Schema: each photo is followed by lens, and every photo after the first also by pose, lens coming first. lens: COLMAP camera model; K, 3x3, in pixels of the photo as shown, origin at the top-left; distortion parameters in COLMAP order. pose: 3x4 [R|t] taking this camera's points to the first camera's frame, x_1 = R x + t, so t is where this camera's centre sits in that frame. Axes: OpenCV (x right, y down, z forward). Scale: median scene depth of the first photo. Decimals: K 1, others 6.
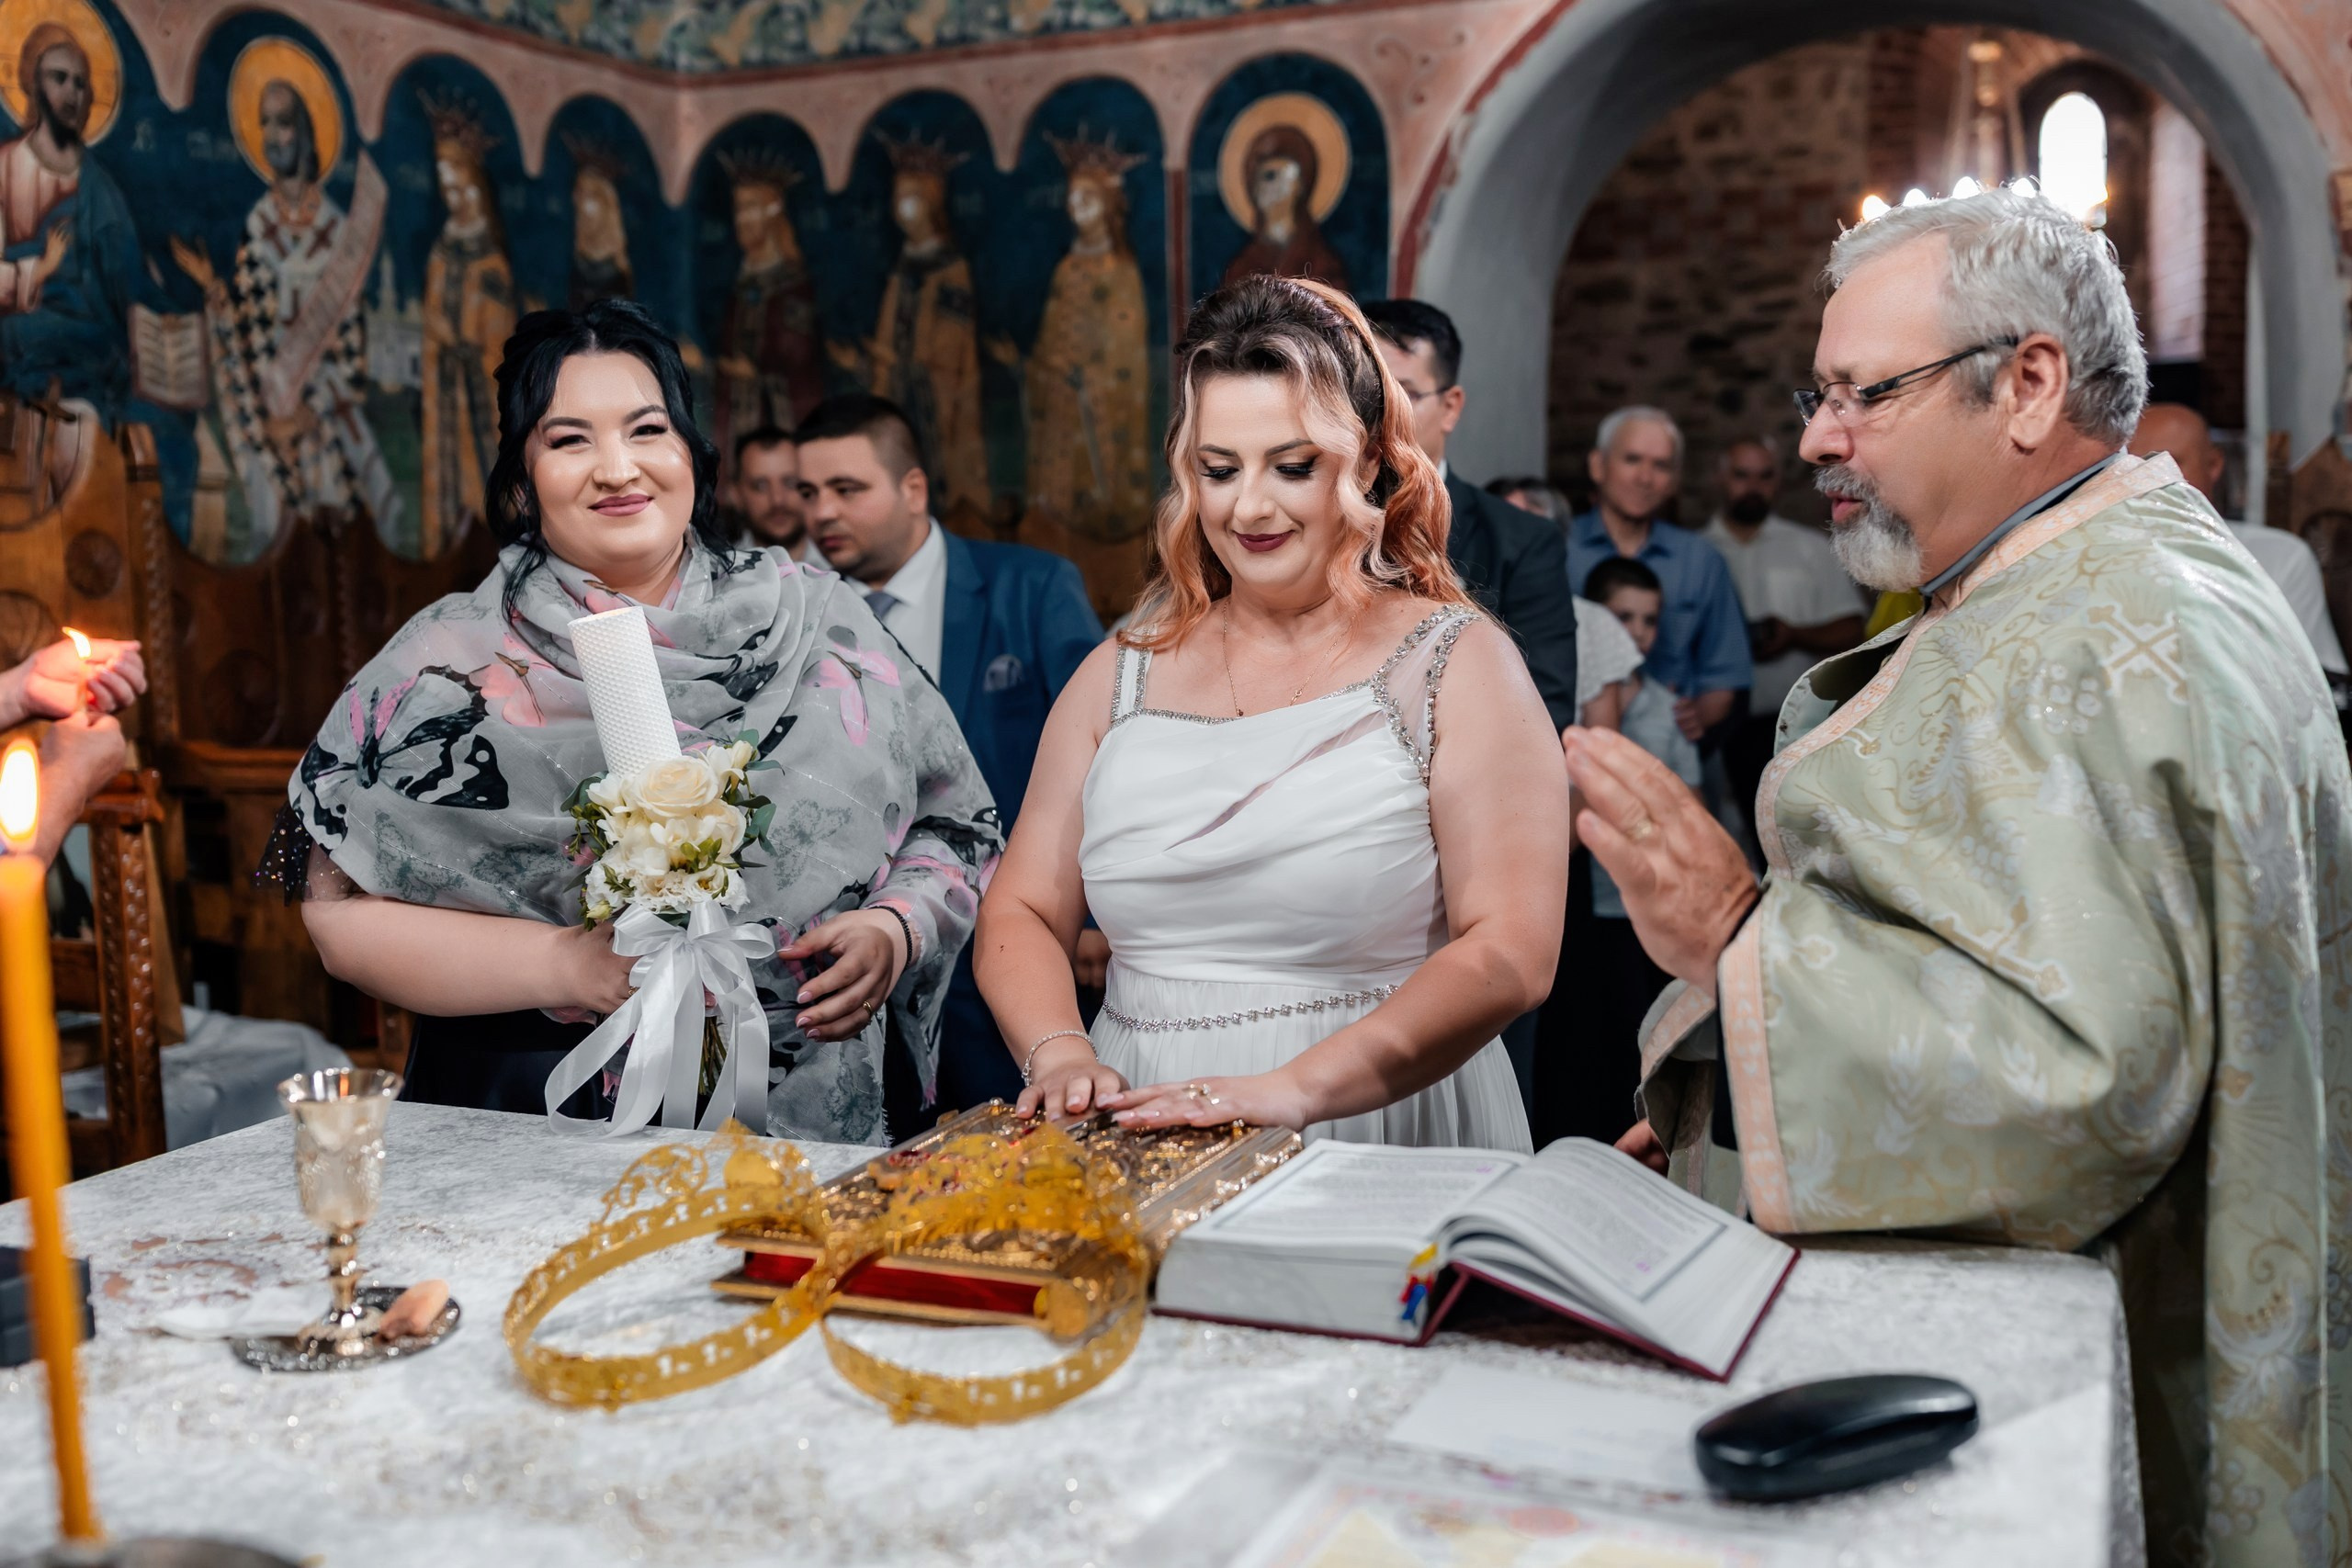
lens RADIAL K [[2273.2, 0, 1184.4], [0, 2273.2, 783.8], [0, 0, 1]] dist [-0.025544, 0.000000]
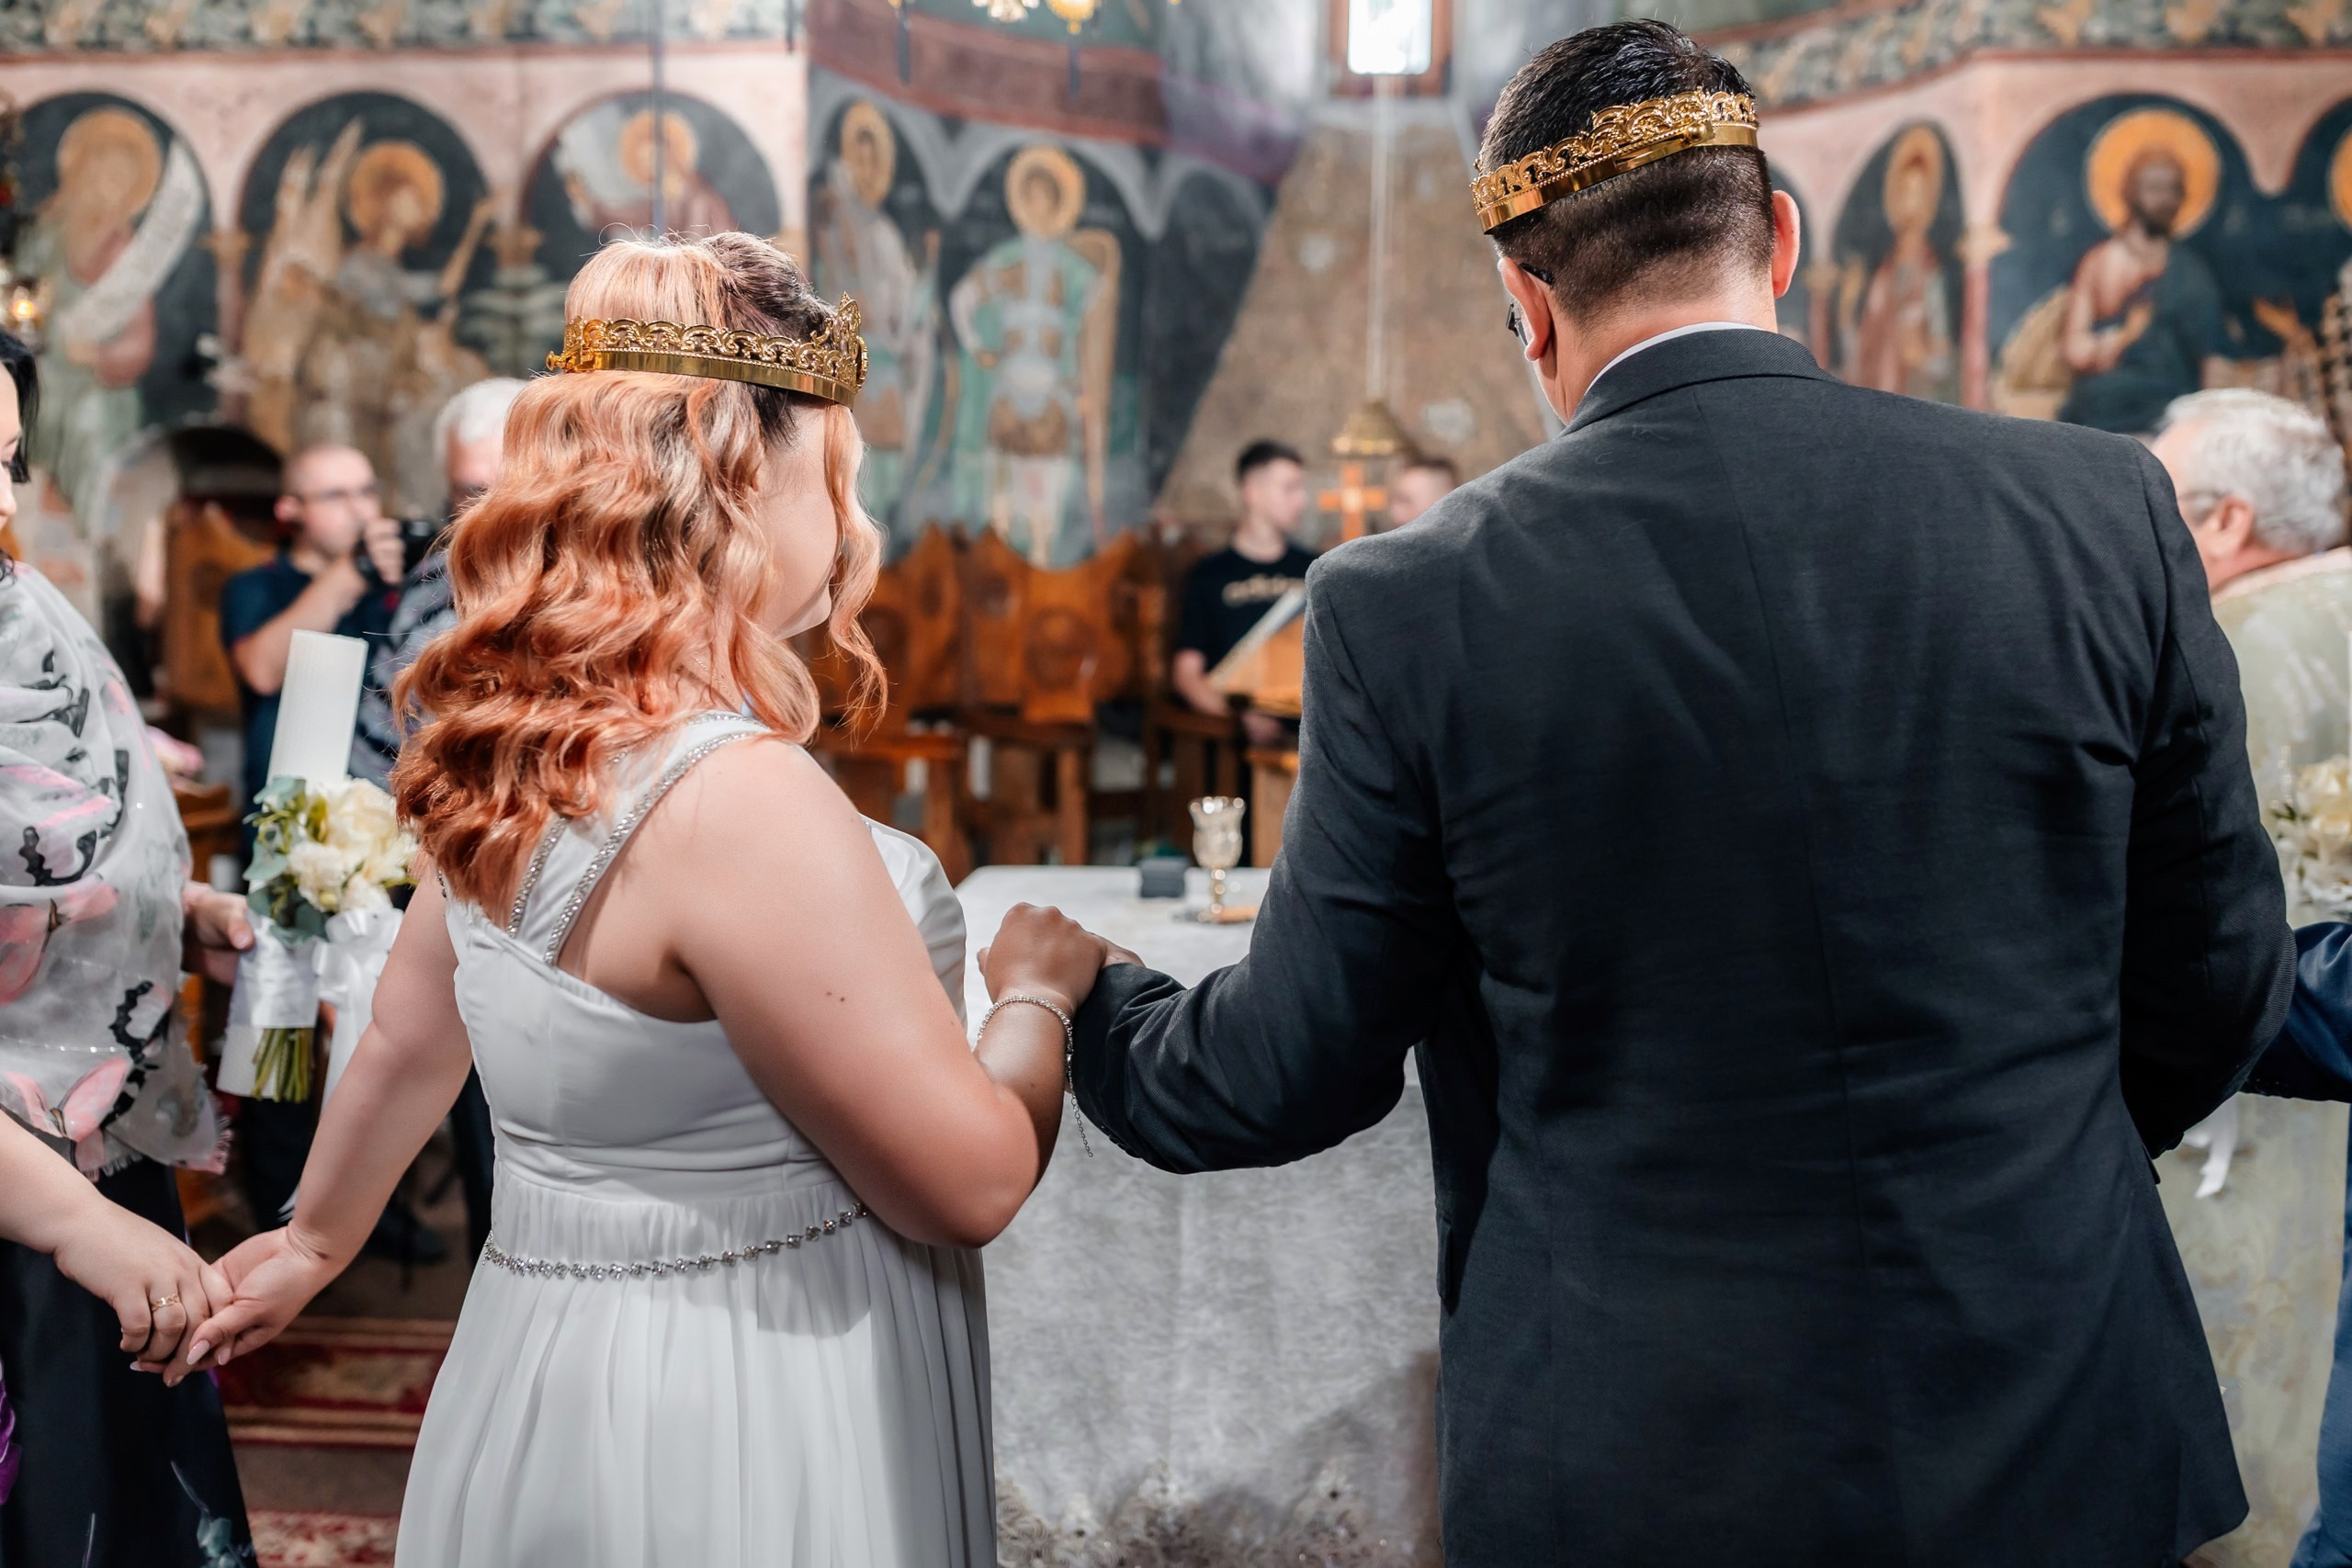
lens RADIAL K [[2273.2, 0, 1189.8], [0, 2273.2, 782.8], [0, 0, 1]] dist [-0.025544, 0.000000]
pose [[0.332871, 0.109987, -0.936536, 0.447095], [-0.101541, 0.991580, 0.080361, -0.018368], [0.937489, 0.068347, 0.341237, 0.051107]]
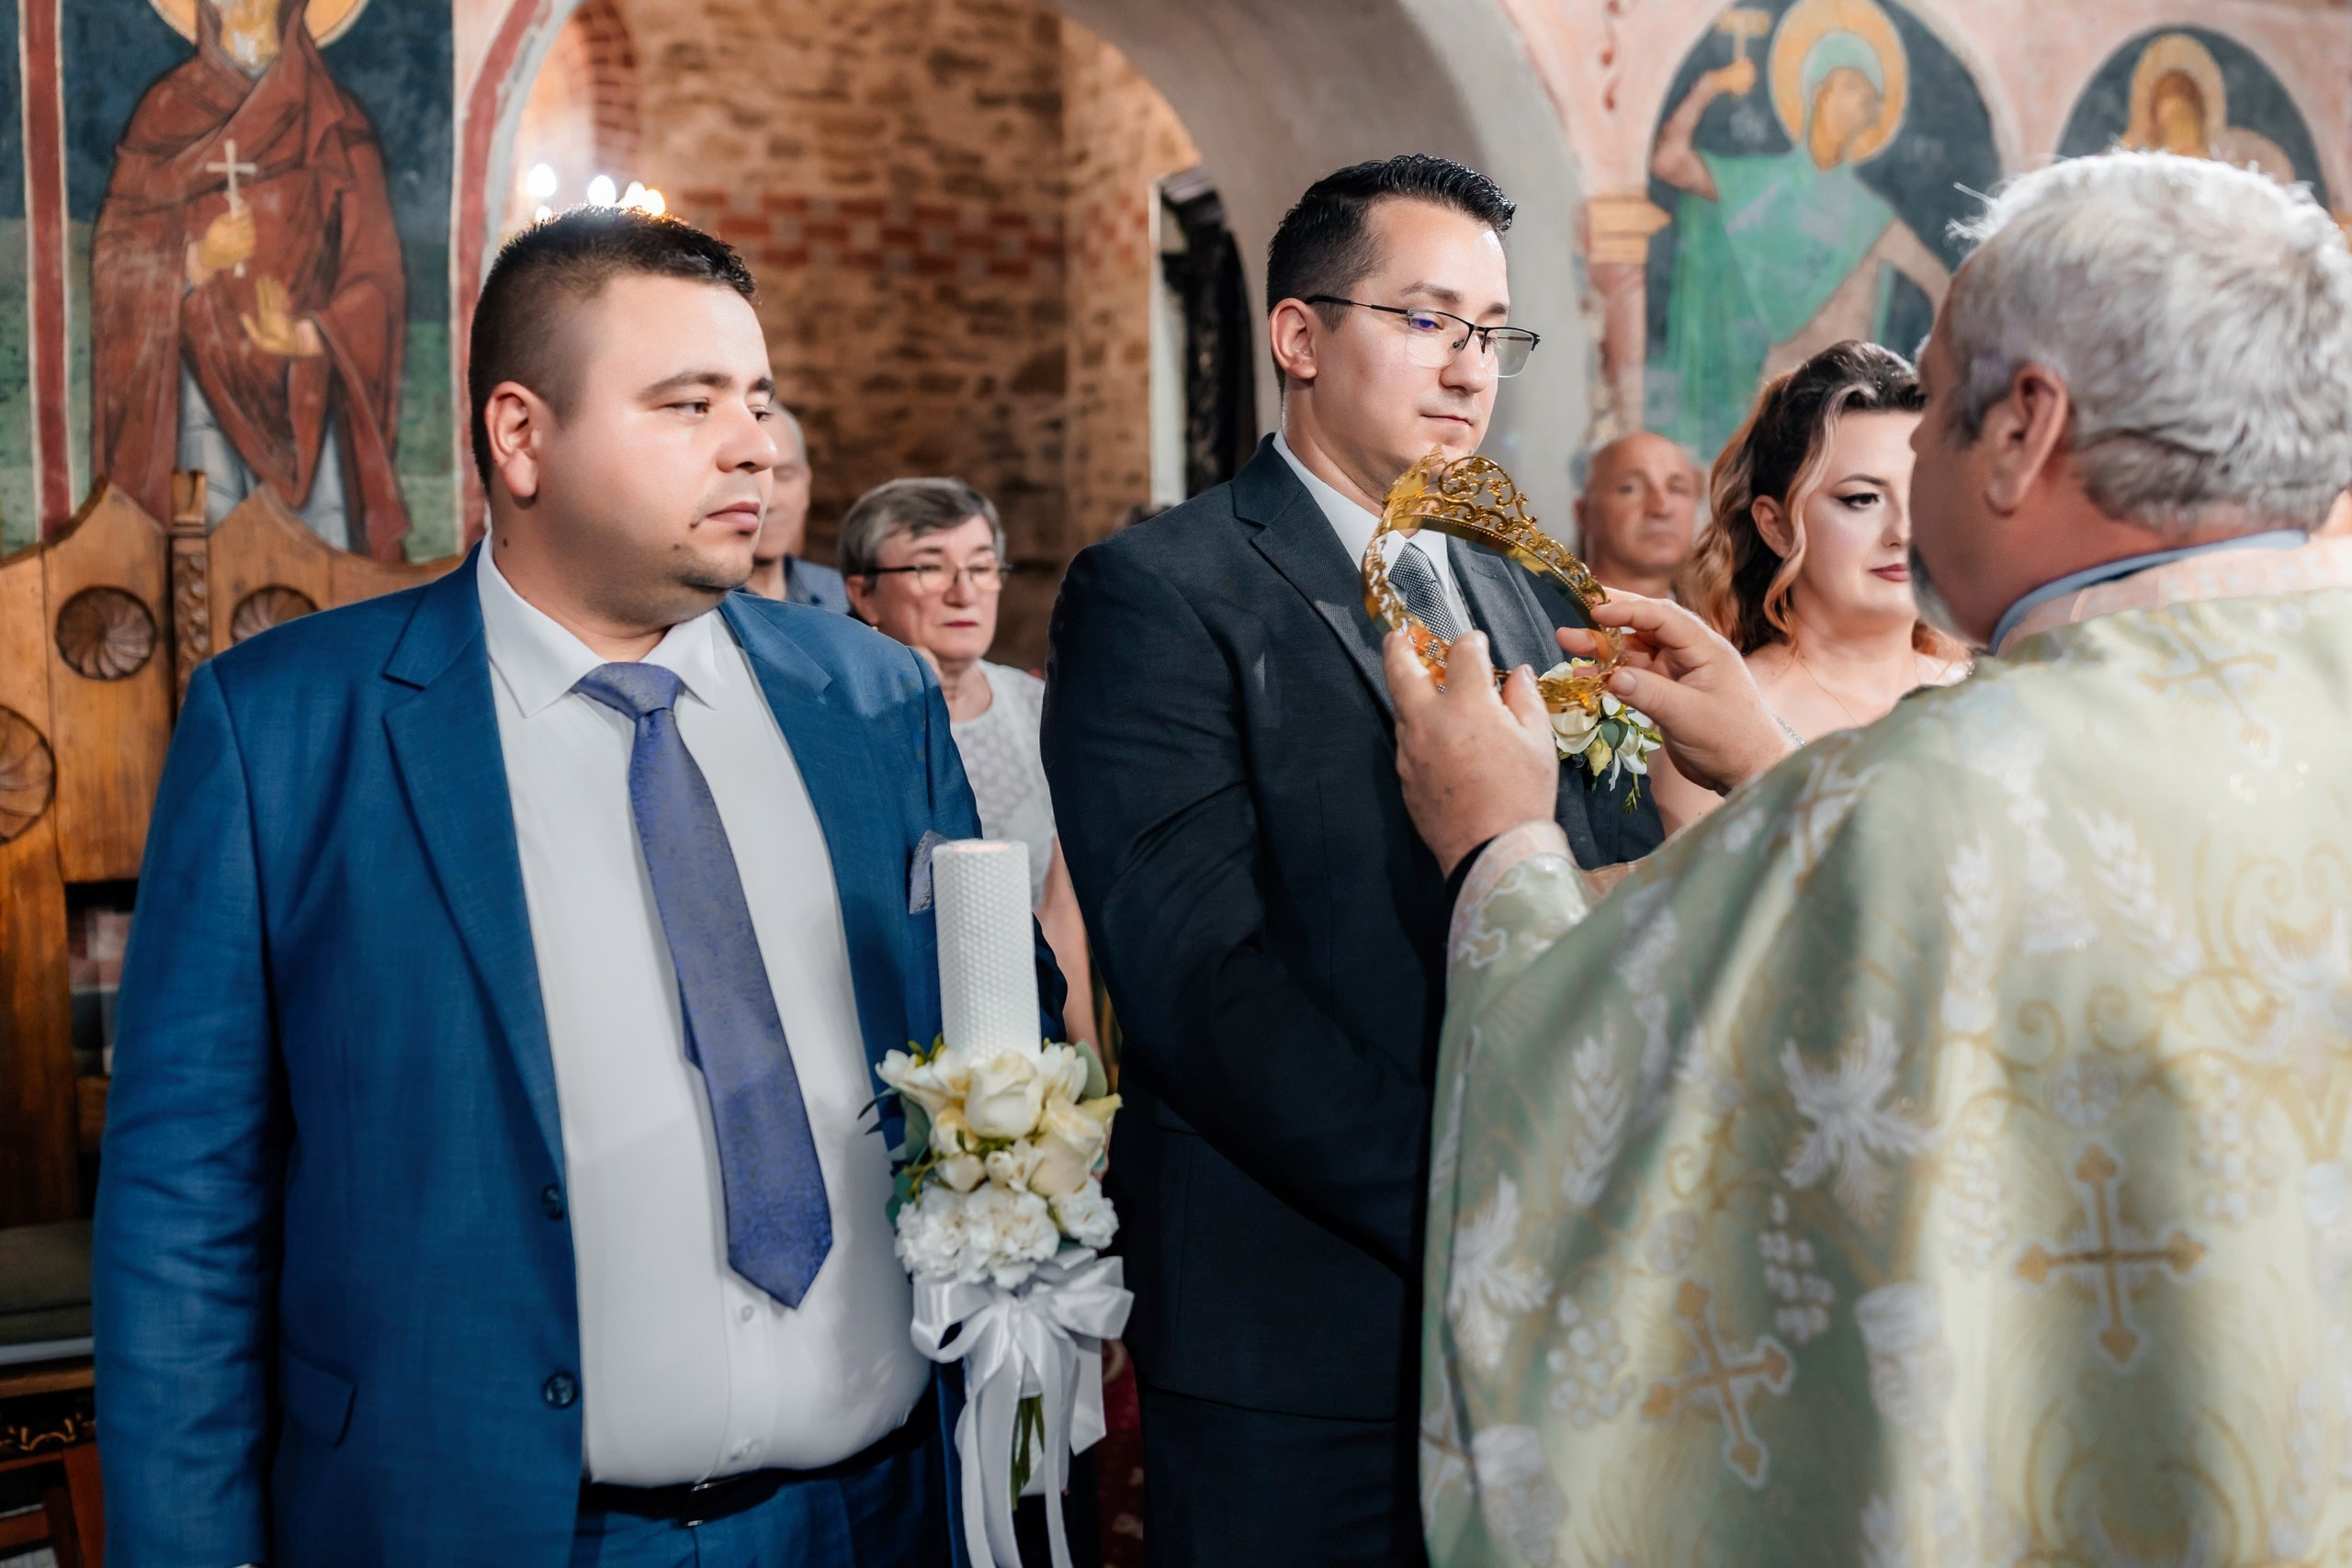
lens RADIAL K [[2273.2, 0, 1181.2], [0, 2273.2, 777.7], [0, 0, 1]] dist [-0.025544, 0.000000]
pose [[0.657276, -0.043227, 0.752409, -0.248592], [0.059926, 0.998190, 0.004998, -0.042553], [-0.751264, 0.041804, 0.658677, 0.440077]]
